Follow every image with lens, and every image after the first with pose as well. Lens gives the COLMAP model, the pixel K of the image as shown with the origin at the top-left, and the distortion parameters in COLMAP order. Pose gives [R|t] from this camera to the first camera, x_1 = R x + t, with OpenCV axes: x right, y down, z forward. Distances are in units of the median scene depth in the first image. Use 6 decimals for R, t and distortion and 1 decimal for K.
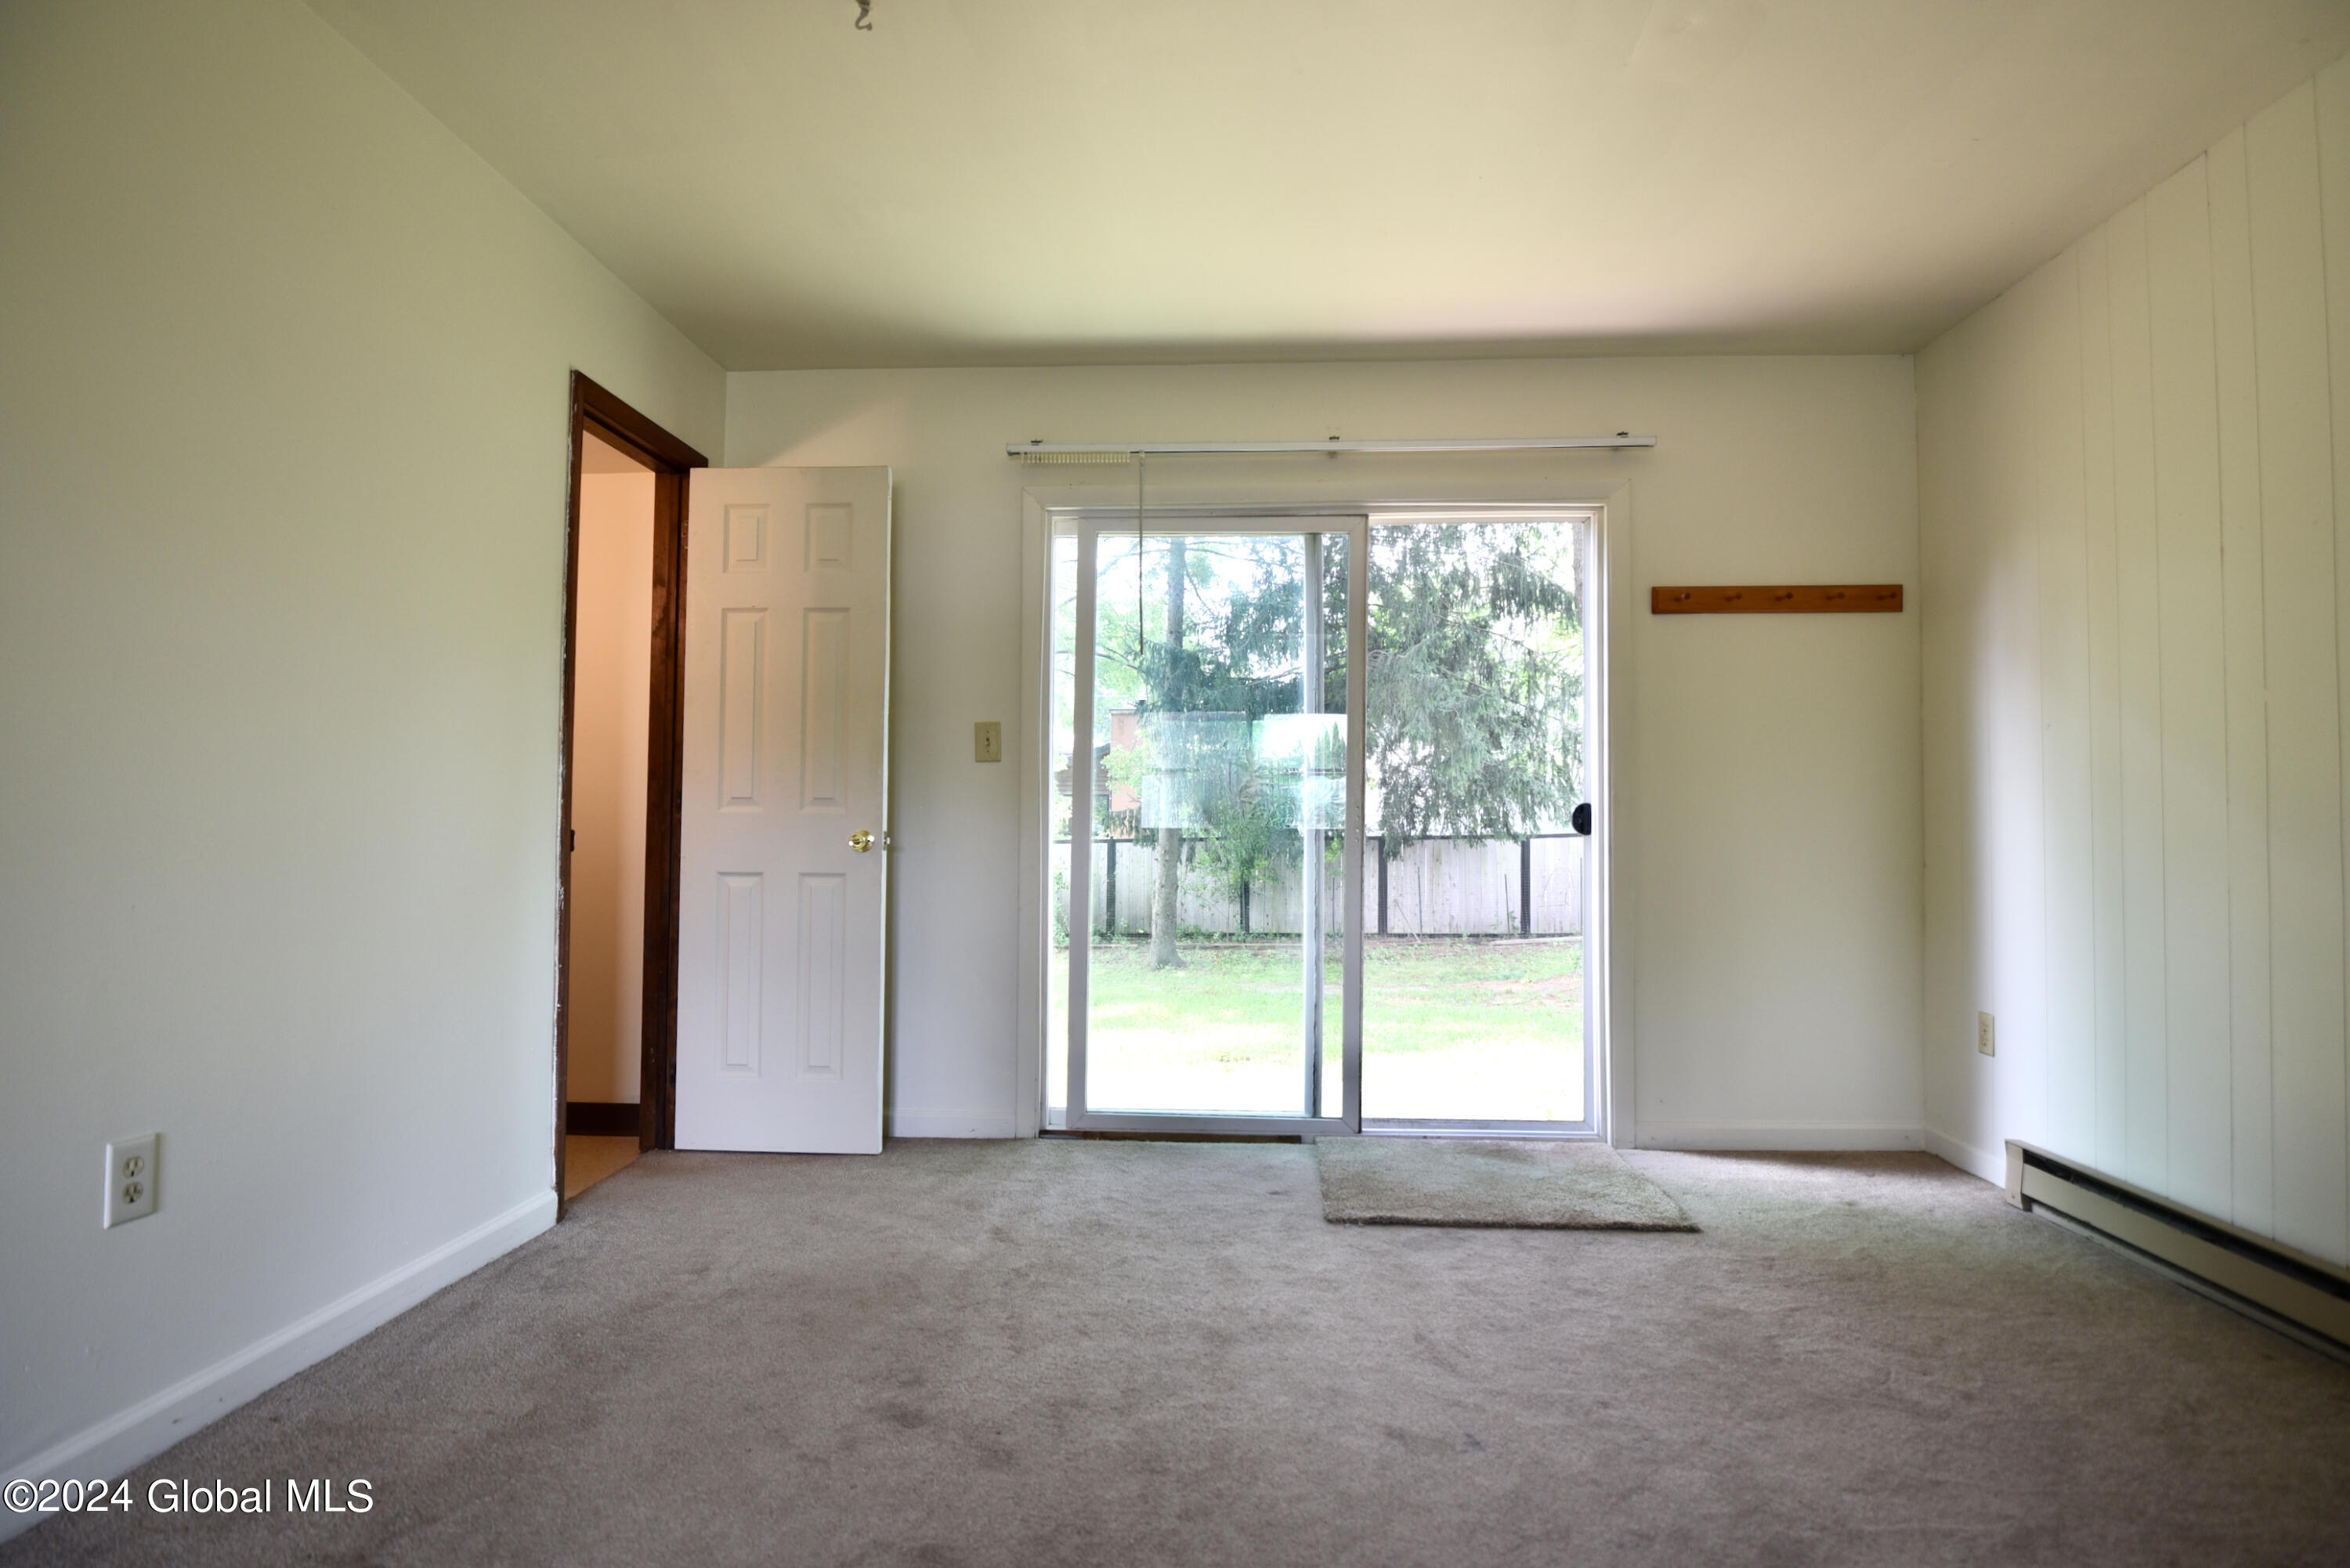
lens RADIAL K [[1175.9, 0, 1185.0], [0, 1175.9, 783.0], [0, 0, 1]] dist [-0.019621, -0.003190]
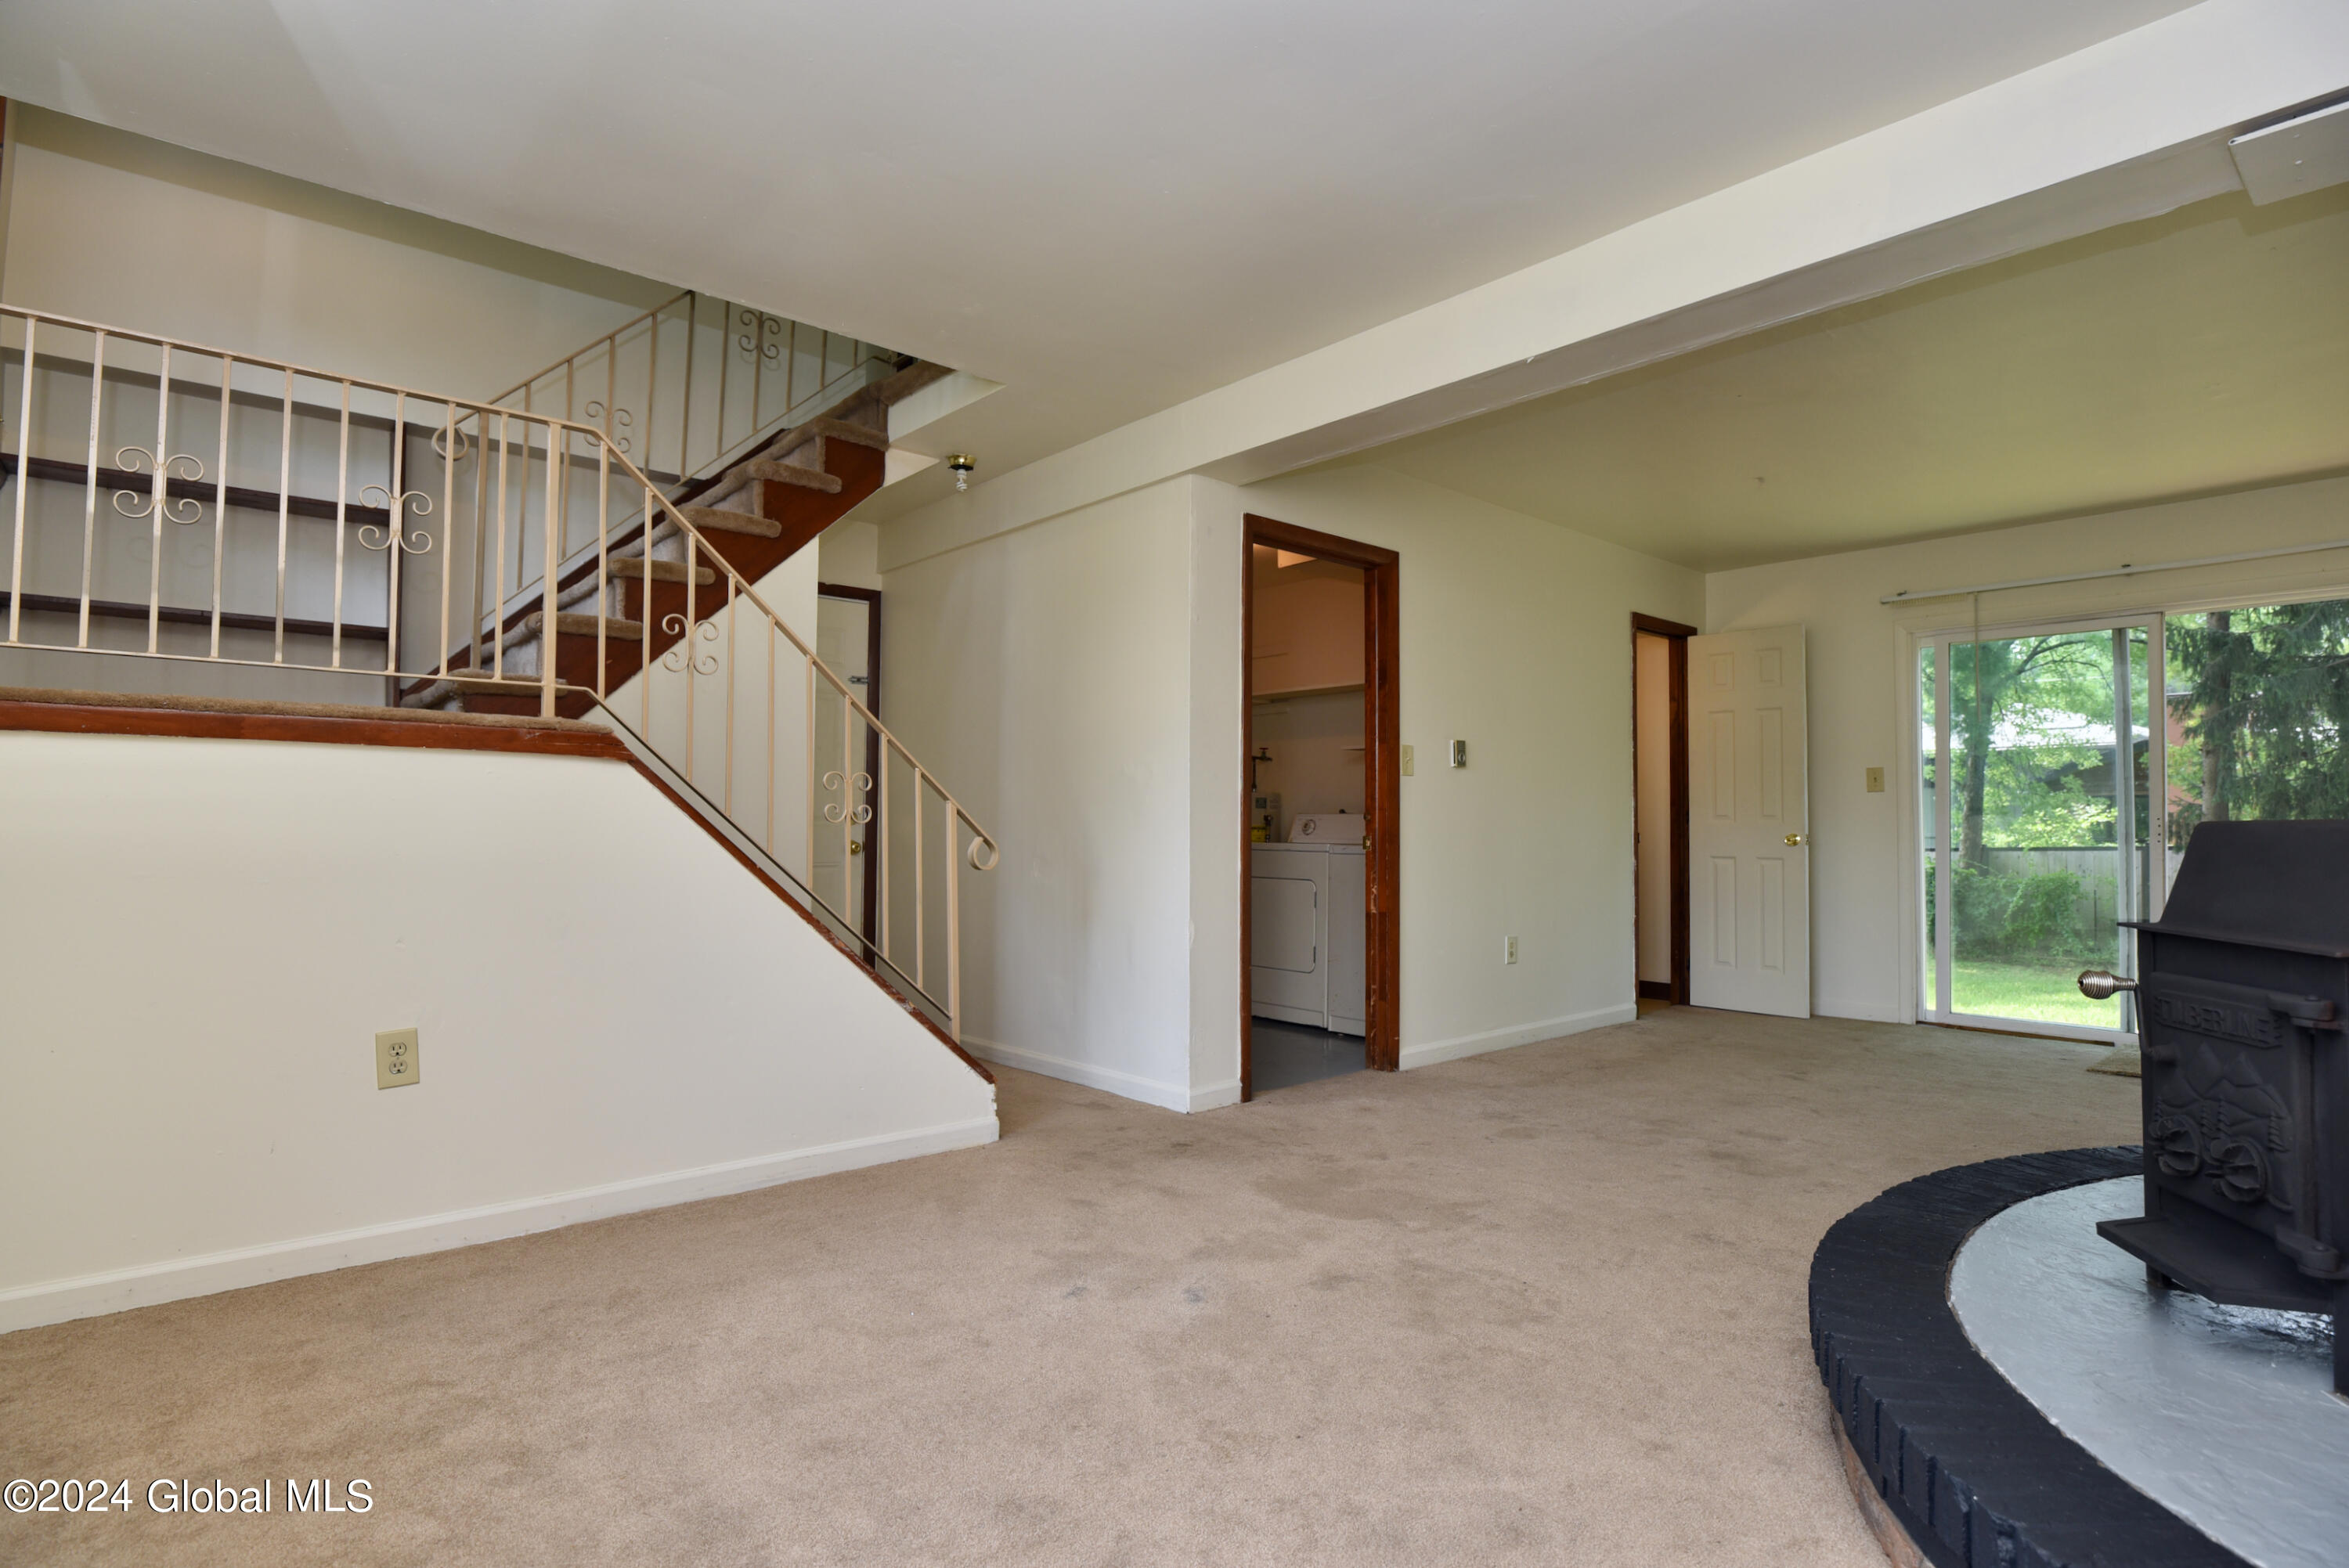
lens RADIAL K [[1175.4, 0, 1183.9], [0, 1175.4, 786.3], [0, 0, 1]] dist [-0.019621, -0.003190]
pose [[0.698527, -0.025976, -0.715112, 0.336688], [0.024289, 0.999626, -0.012586, -0.030187], [0.715171, -0.008578, 0.698897, -0.861899]]
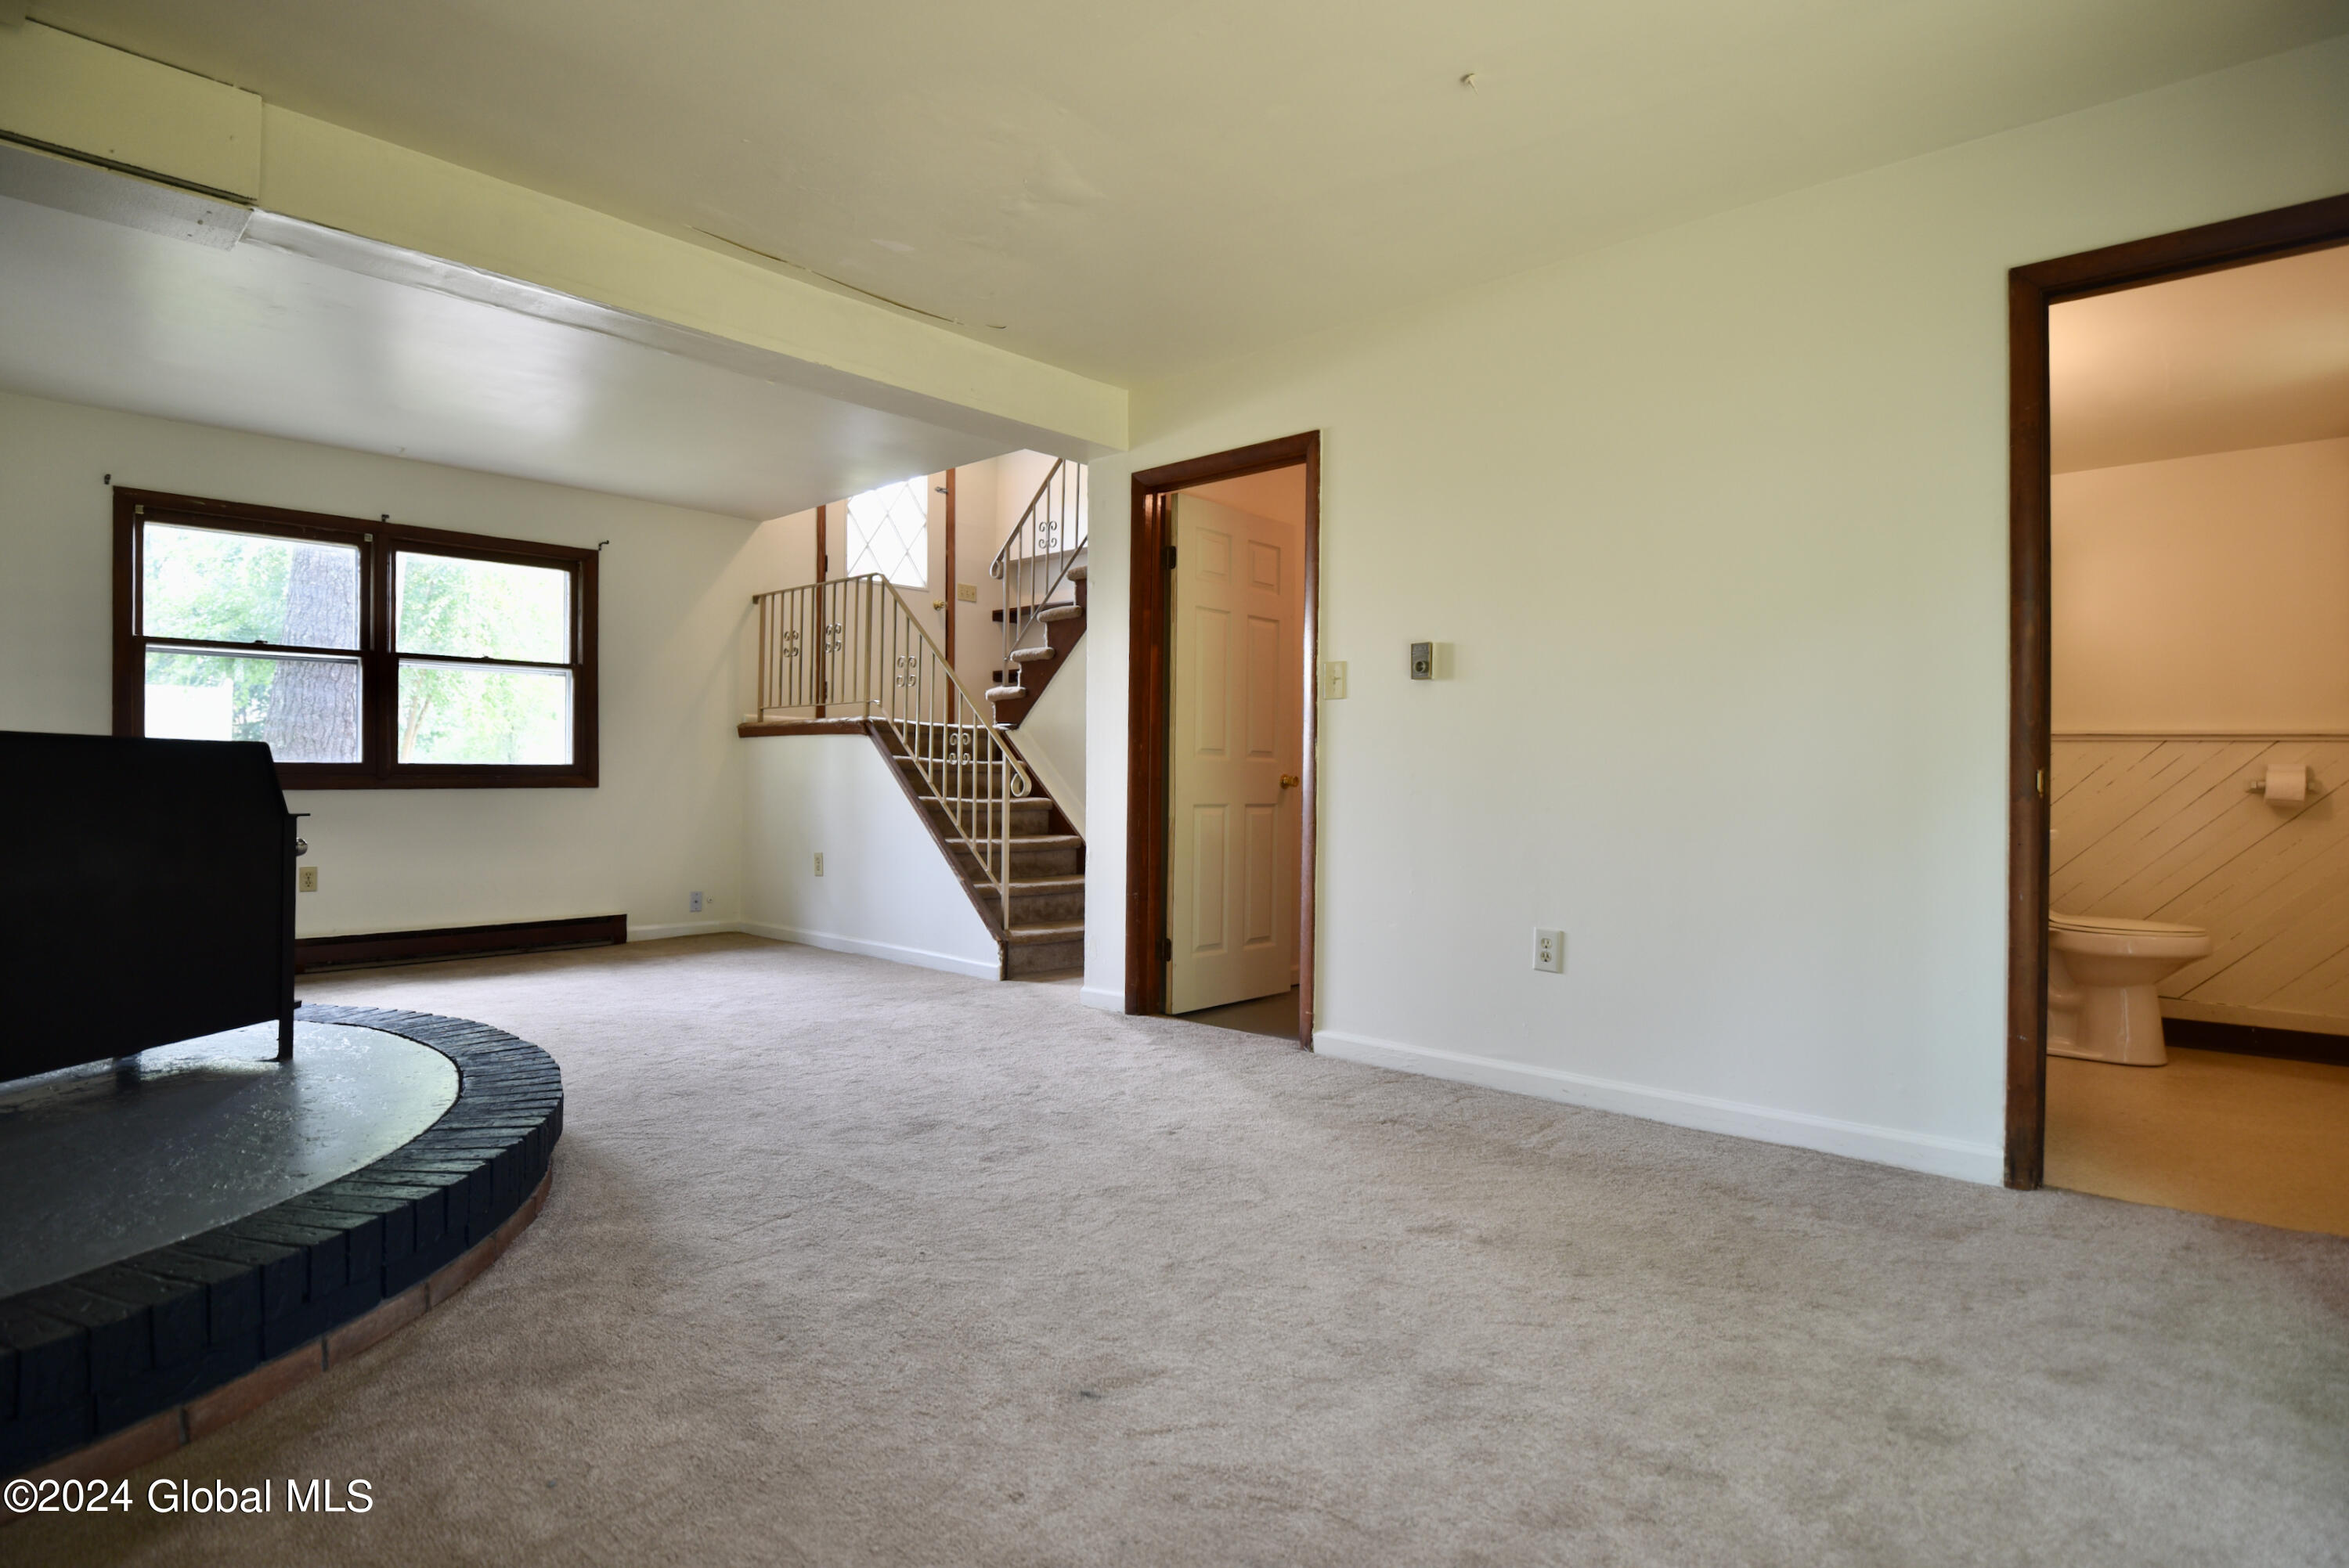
lens RADIAL K [[1175.4, 0, 1170.6], [0, 1175.4, 777.0], [0, 0, 1]] dist [-0.019621, -0.003190]
pose [[-0.638993, 0.001702, -0.769211, 0.508355], [0.027852, 0.999393, -0.020926, 0.038136], [0.768708, -0.034796, -0.638652, 0.893566]]
